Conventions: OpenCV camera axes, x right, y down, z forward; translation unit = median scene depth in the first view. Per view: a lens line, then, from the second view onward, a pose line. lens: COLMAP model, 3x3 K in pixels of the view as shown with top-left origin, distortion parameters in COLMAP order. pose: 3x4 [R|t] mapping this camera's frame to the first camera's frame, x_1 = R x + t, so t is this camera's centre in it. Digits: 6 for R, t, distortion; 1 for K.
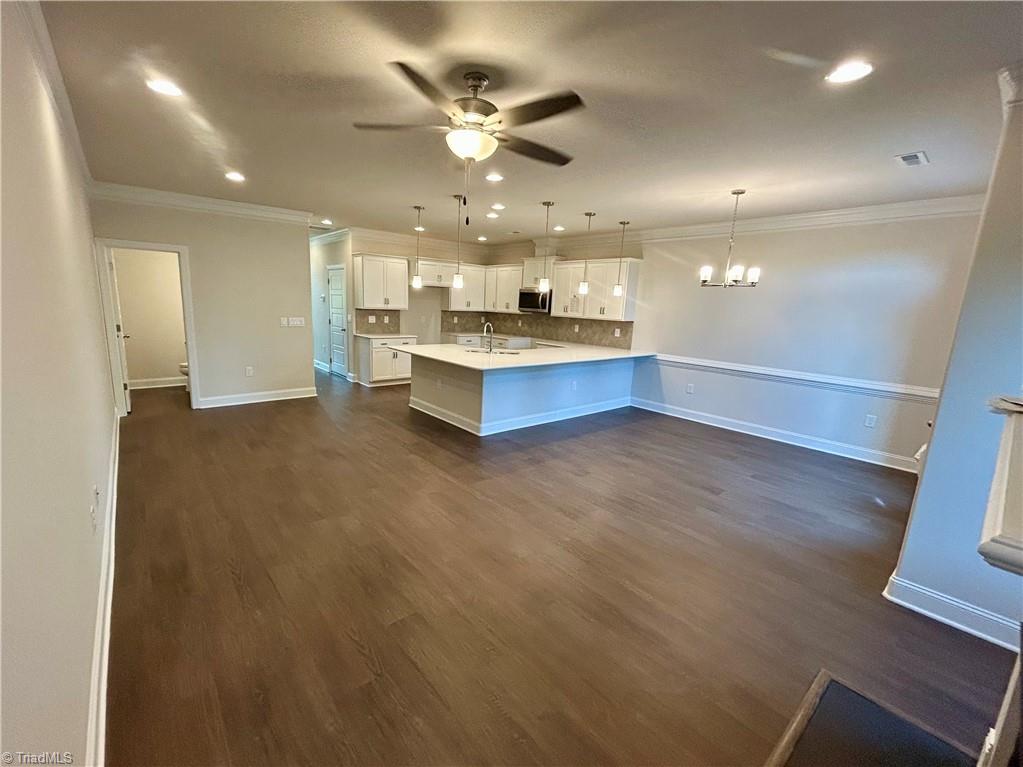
lens RADIAL K [[420.0, 0, 511.5], [0, 420.0, 383.5], [0, 0, 1]] dist [0.002907, 0.000157]
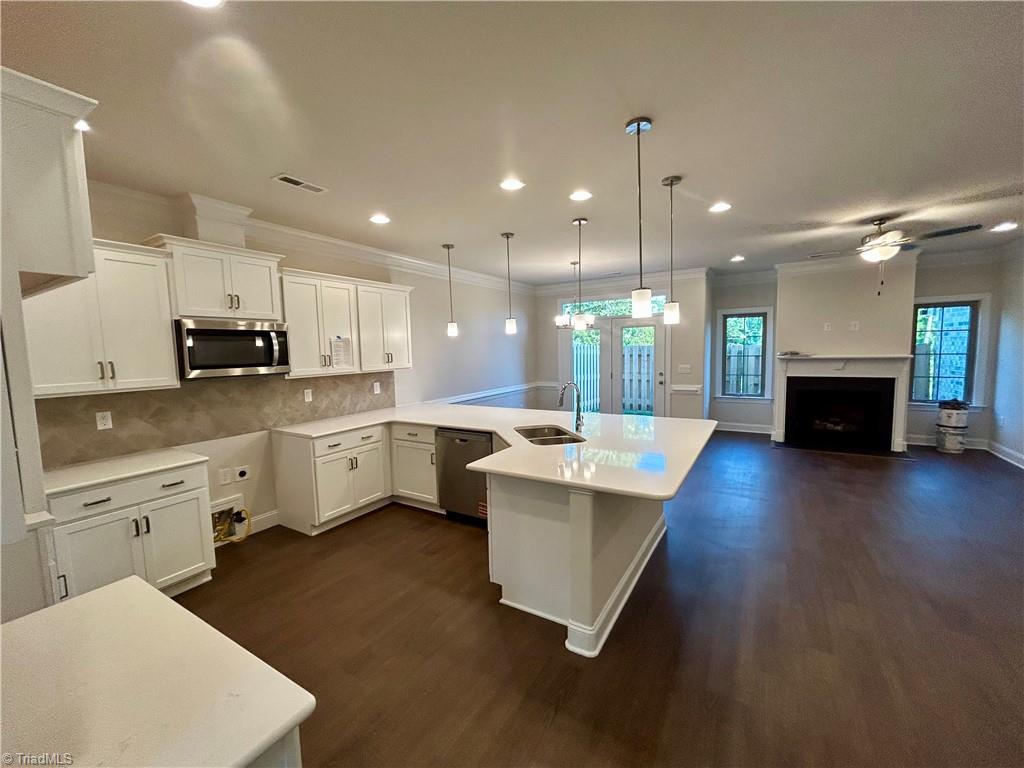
lens RADIAL K [[420.5, 0, 512.0], [0, 420.5, 384.0], [0, 0, 1]] dist [0.002907, 0.000157]
pose [[-0.295512, -0.110931, 0.948877, -0.466920], [0.199043, 0.964290, 0.174721, -0.200372], [-0.934374, 0.240500, -0.262879, 0.948989]]
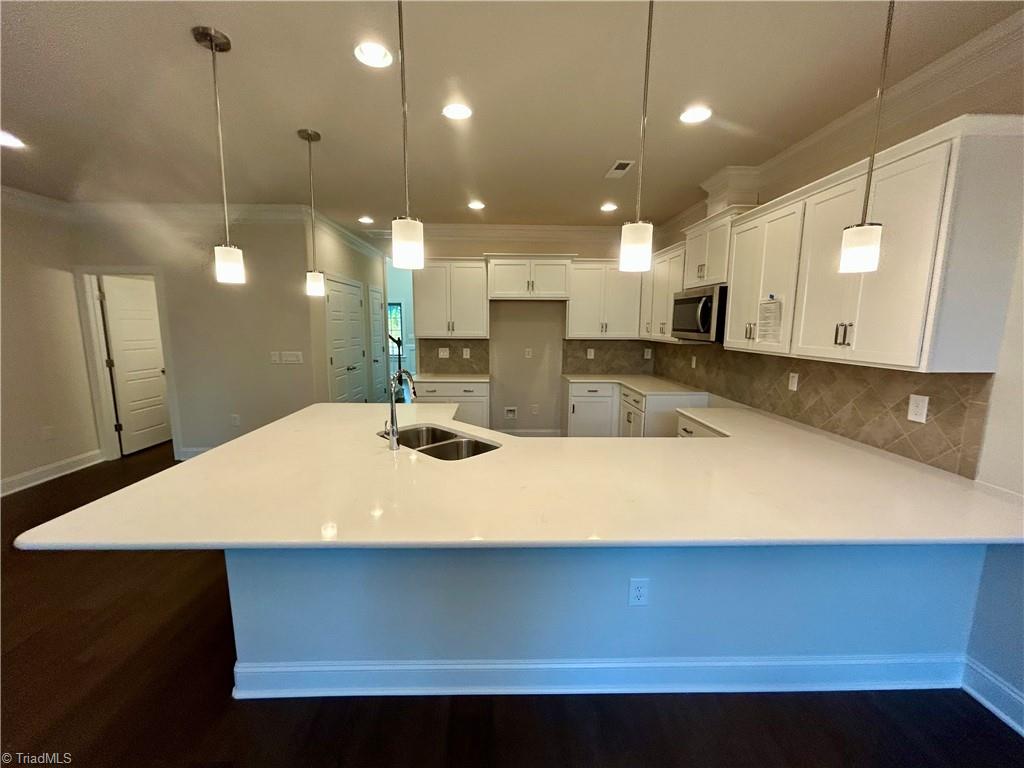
lens RADIAL K [[420.5, 0, 512.0], [0, 420.5, 384.0], [0, 0, 1]] dist [0.002907, 0.000157]
pose [[0.765555, 0.057636, -0.640783, 0.217176], [-0.098571, 0.994728, -0.028293, -0.099369], [0.635774, 0.084823, 0.767200, 0.579843]]
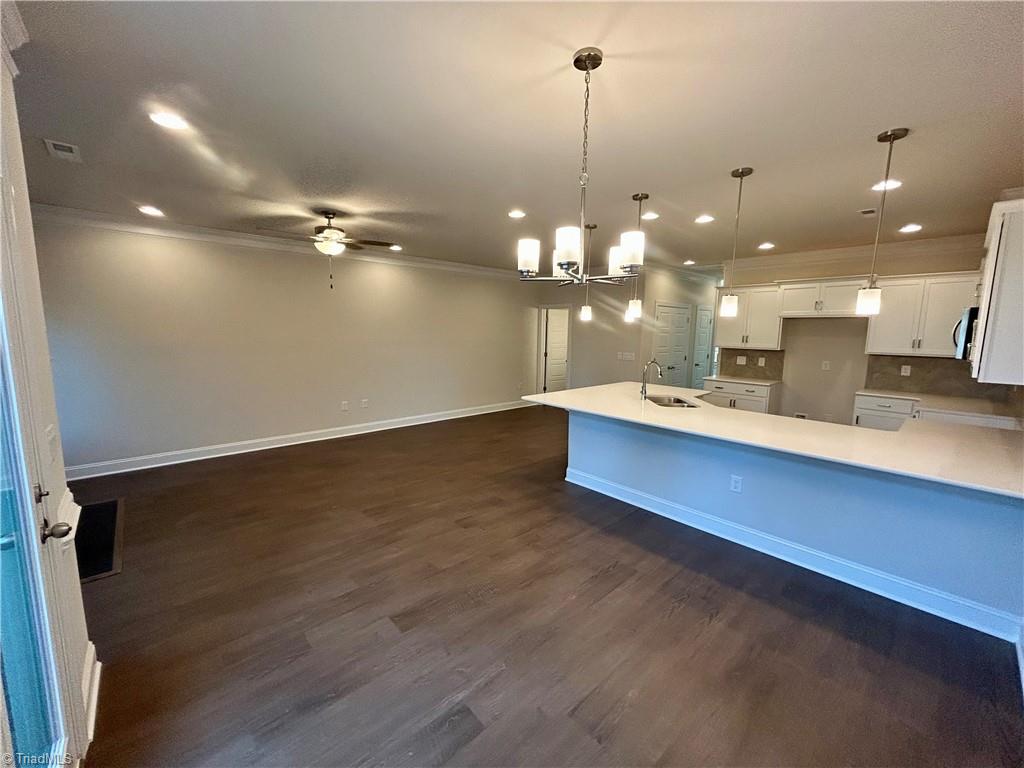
lens RADIAL K [[423.9, 0, 512.0], [0, 423.9, 384.0], [0, 0, 1]] dist [-0.000037, 0.000112]
pose [[0.029024, 0.092917, -0.995251, 0.559830], [-0.201491, 0.975776, 0.085222, -0.090635], [0.979060, 0.198061, 0.047043, 0.543556]]
